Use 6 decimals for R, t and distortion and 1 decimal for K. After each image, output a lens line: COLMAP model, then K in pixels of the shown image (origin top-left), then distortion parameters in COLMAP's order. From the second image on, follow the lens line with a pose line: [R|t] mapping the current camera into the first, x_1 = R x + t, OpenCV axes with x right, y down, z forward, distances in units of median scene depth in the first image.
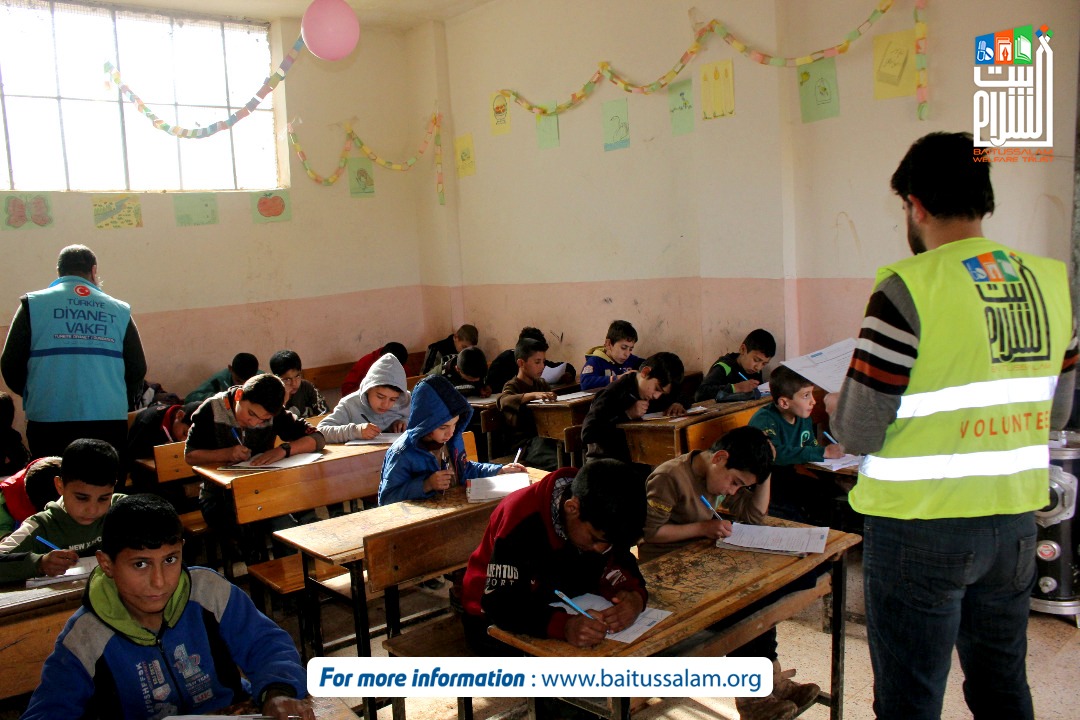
lens RADIAL K [[975.5, 0, 539.1], [0, 975.5, 388.2], [0, 0, 1]] dist [-0.167966, 0.148519]
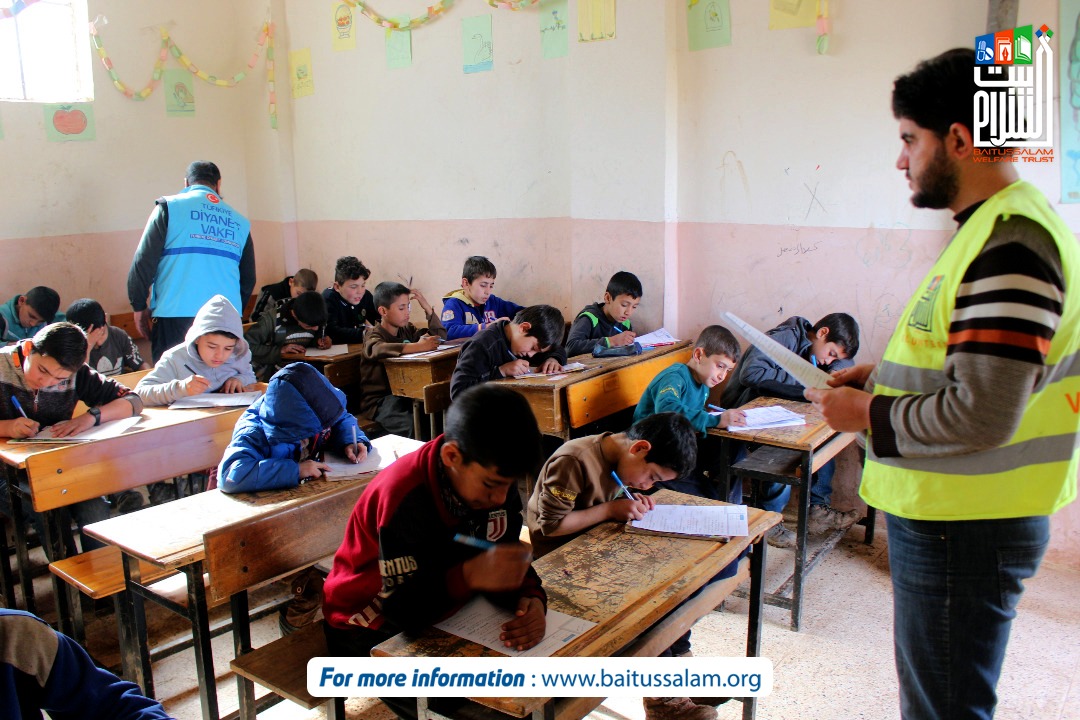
lens RADIAL K [[975.5, 0, 539.1], [0, 975.5, 388.2], [0, 0, 1]] dist [-0.167966, 0.148519]
pose [[0.981453, -0.001412, 0.191700, -0.040781], [-0.009799, 0.998296, 0.057520, -0.008675], [-0.191455, -0.058332, 0.979767, 0.123525]]
